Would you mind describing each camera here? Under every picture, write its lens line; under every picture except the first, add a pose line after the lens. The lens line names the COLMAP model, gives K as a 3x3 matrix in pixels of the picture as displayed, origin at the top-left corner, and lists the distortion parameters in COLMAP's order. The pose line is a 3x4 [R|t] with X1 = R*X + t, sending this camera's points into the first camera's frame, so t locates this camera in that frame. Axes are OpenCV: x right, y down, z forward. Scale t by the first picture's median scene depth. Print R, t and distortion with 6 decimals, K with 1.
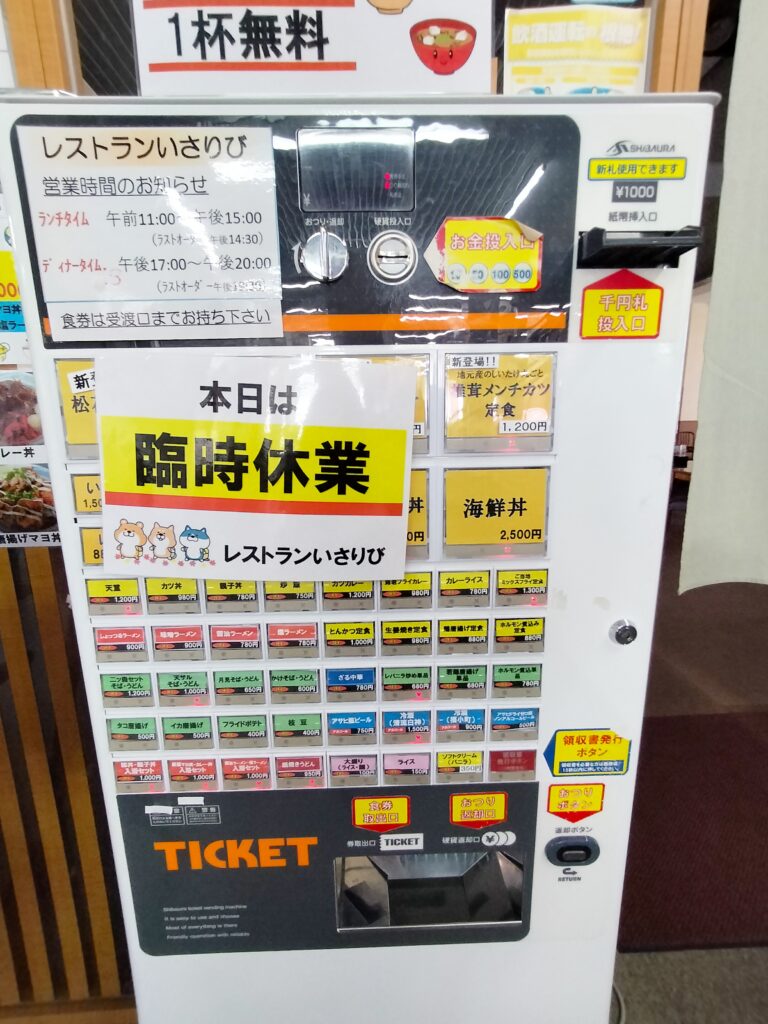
lens RADIAL K [[483.5, 0, 371.8], [0, 483.5, 510.7], [0, 0, 1]] dist [-0.012354, 0.006953]
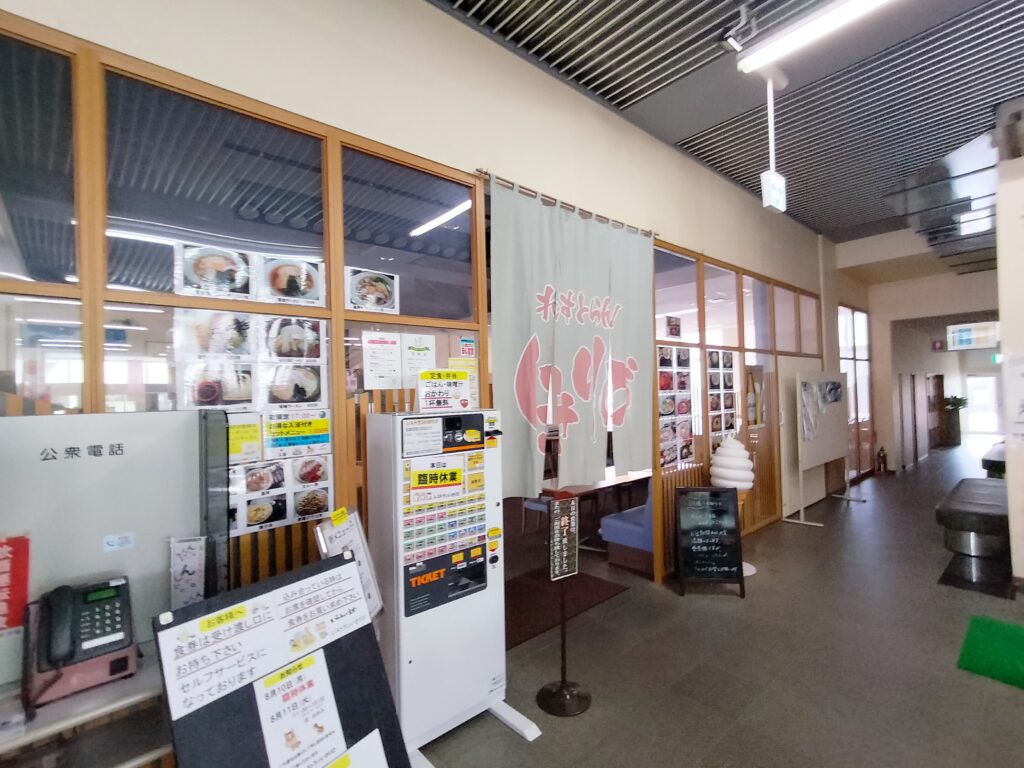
lens RADIAL K [[483.5, 0, 515.5], [0, 483.5, 391.2], [0, 0, 1]] dist [-0.012354, 0.006953]
pose [[0.749038, 0.007165, 0.662488, -3.002389], [0.147199, 0.973149, -0.176954, 0.034625], [-0.645968, 0.230063, 0.727872, -3.409747]]
